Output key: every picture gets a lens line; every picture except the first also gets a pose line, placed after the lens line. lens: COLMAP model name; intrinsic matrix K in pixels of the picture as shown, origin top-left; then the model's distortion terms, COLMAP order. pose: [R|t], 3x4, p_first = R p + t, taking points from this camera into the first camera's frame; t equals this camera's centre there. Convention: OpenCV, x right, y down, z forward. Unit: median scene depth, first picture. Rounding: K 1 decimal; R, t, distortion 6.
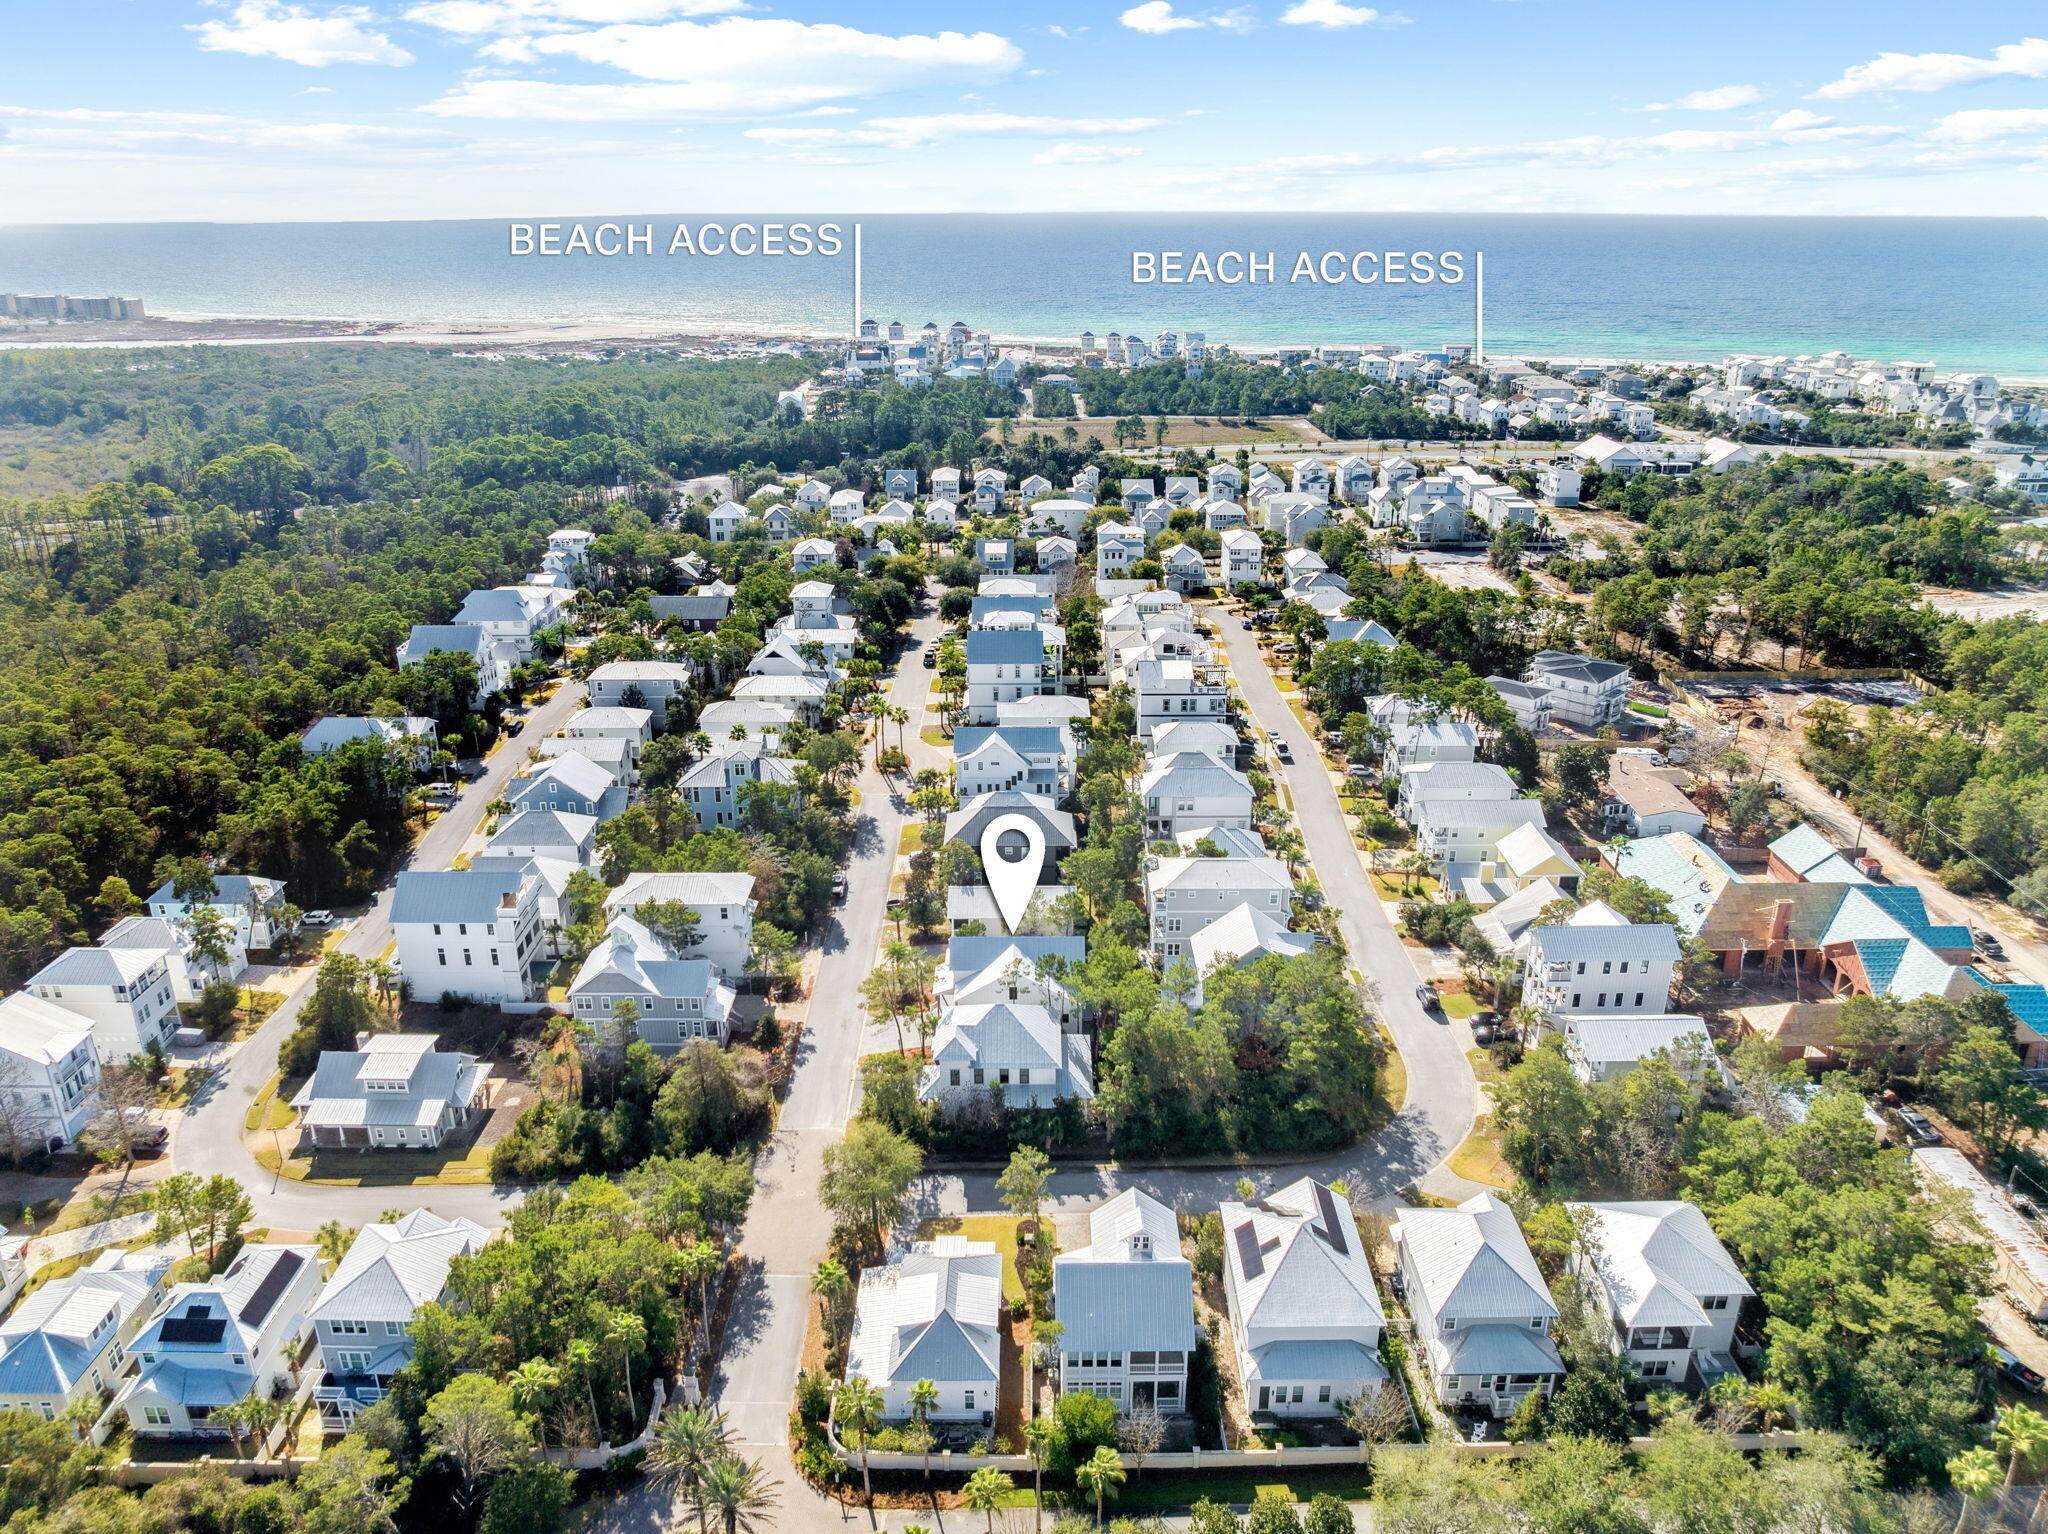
lens RADIAL K [[1431.9, 0, 1023.3], [0, 1431.9, 817.9], [0, 0, 1]] dist [-0.030611, -0.001323]
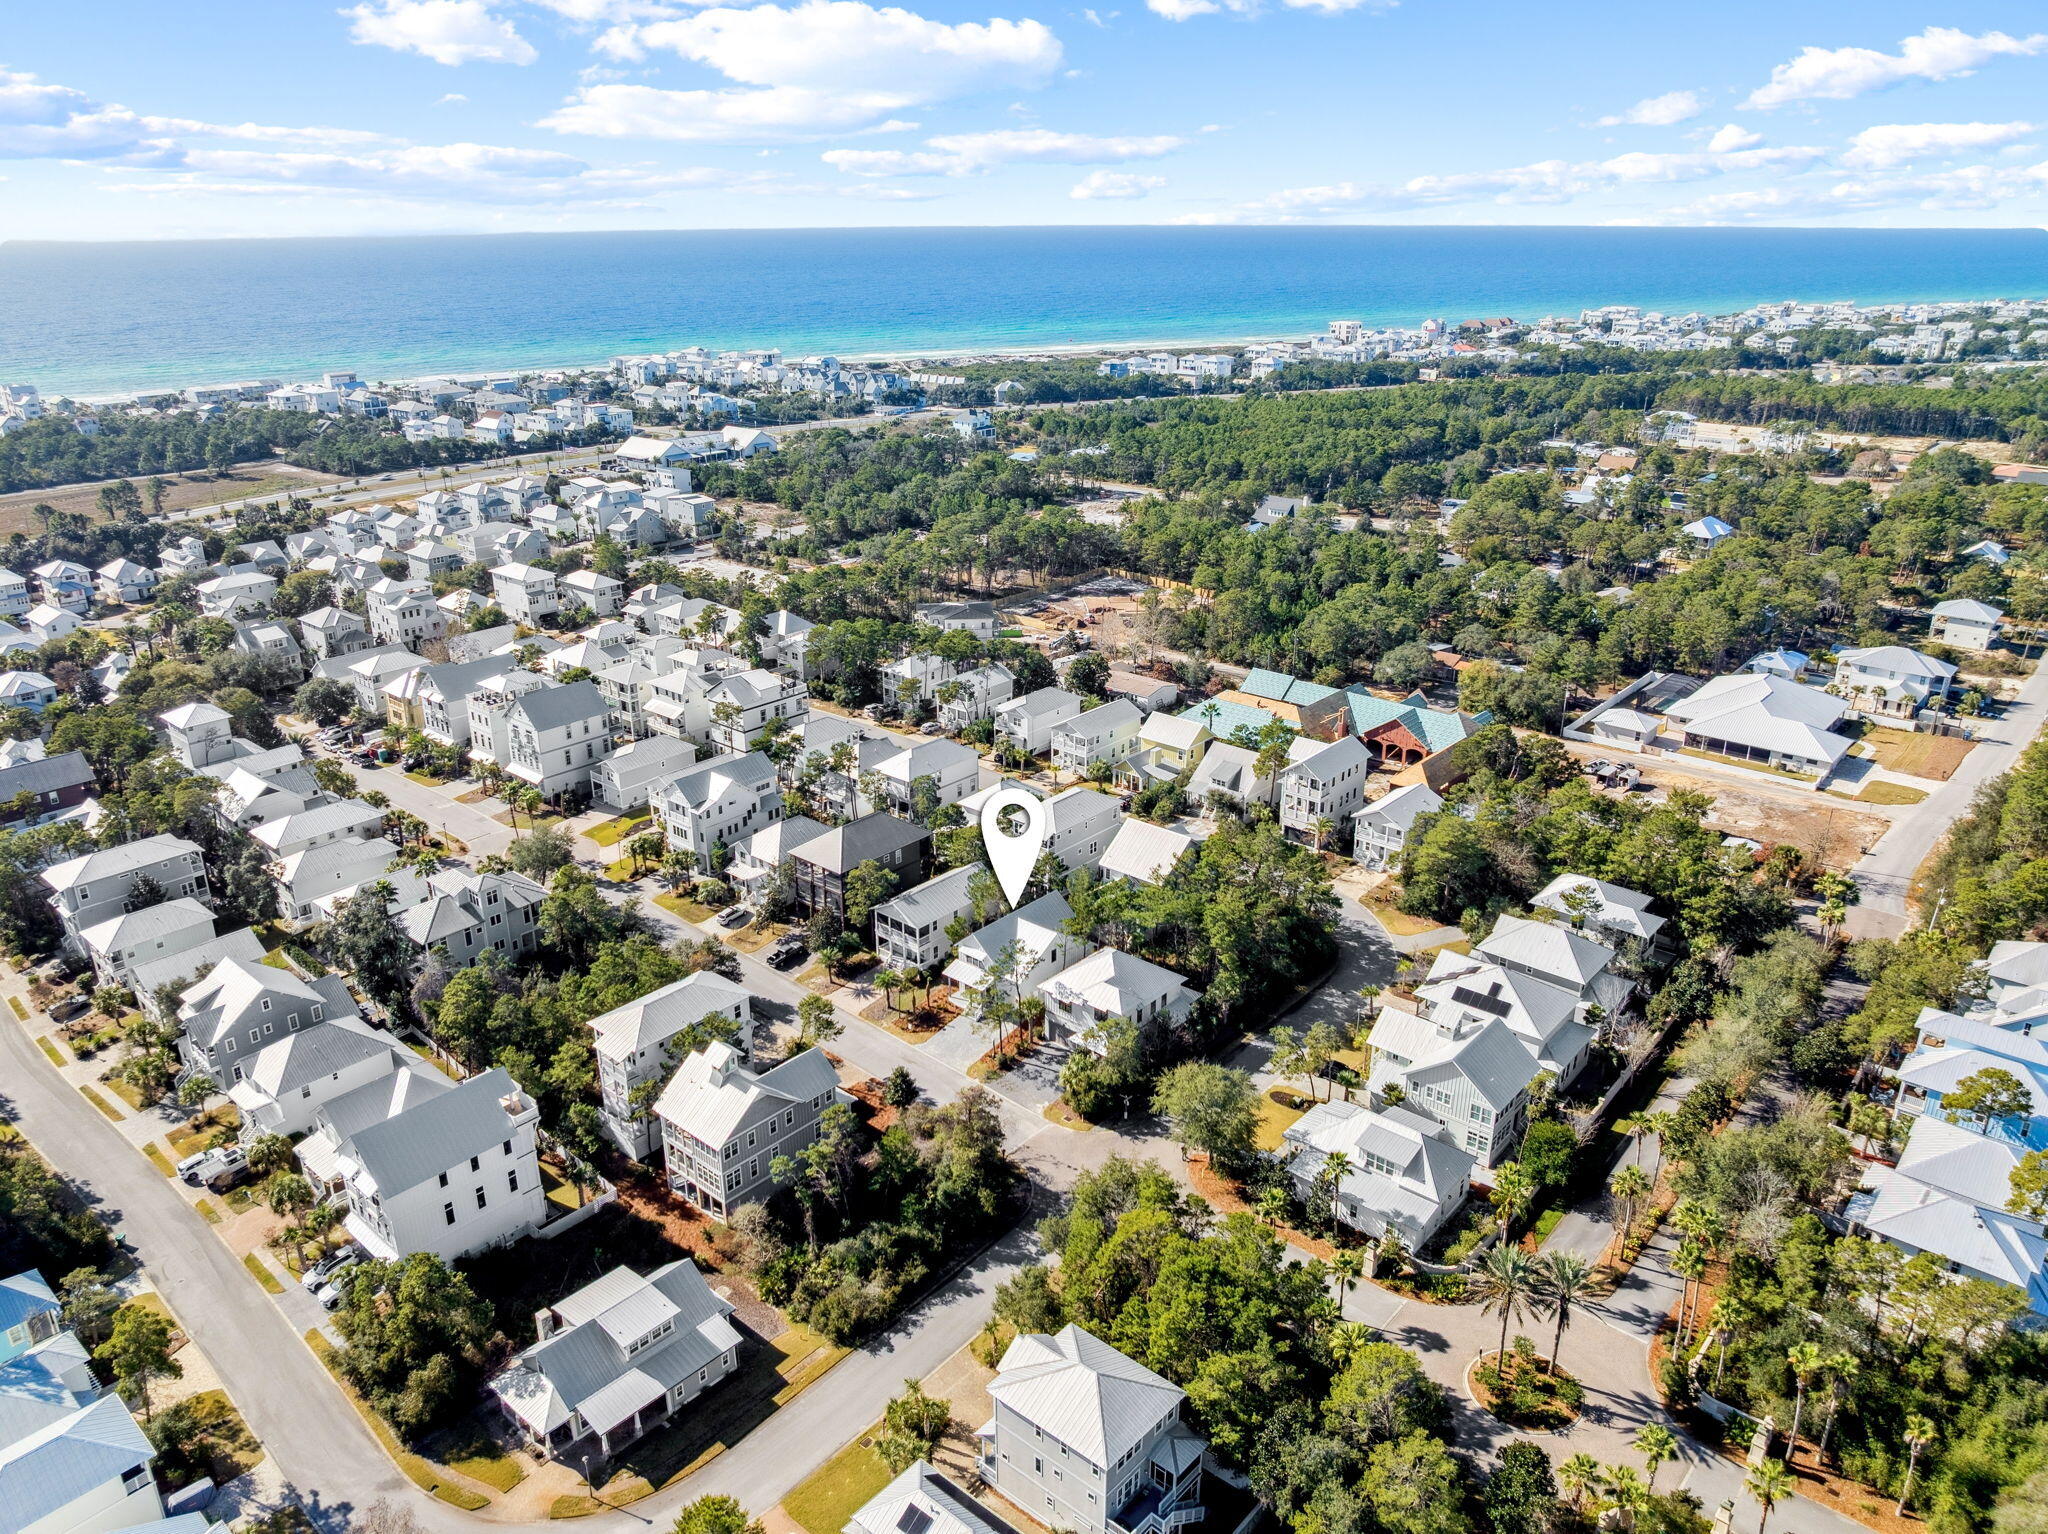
lens RADIAL K [[1459.7, 0, 1029.8], [0, 1459.7, 759.8], [0, 0, 1]] dist [-0.034550, -0.006189]
pose [[0.645538, -0.262712, 0.717121, -0.568296], [0.301412, 0.950392, 0.076845, -0.077945], [-0.701735, 0.166543, 0.692699, 0.181320]]
